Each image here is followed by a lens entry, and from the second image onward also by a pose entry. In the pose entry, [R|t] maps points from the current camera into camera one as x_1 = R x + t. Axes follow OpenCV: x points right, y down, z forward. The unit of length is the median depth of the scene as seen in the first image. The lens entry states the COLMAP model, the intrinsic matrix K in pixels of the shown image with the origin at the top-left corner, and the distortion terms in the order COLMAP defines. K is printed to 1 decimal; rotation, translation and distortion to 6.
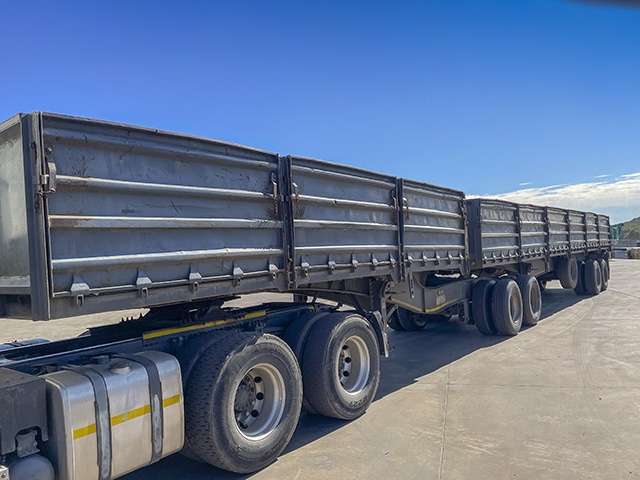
lens RADIAL K [[485.0, 0, 320.5], [0, 485.0, 239.8], [0, 0, 1]] dist [-0.006916, -0.000115]
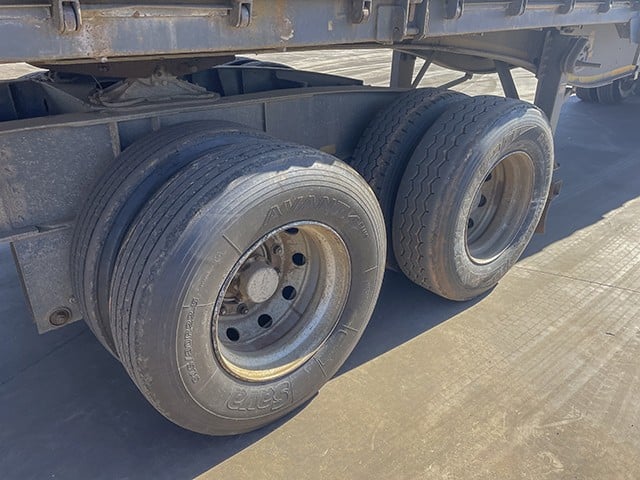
lens RADIAL K [[485.0, 0, 321.9], [0, 485.0, 241.8], [0, 0, 1]] dist [-0.006916, -0.000115]
pose [[0.972419, 0.143564, -0.183821, -0.012604], [-0.039248, 0.877601, 0.477782, 0.059430], [0.229914, -0.457390, 0.859031, 0.584798]]
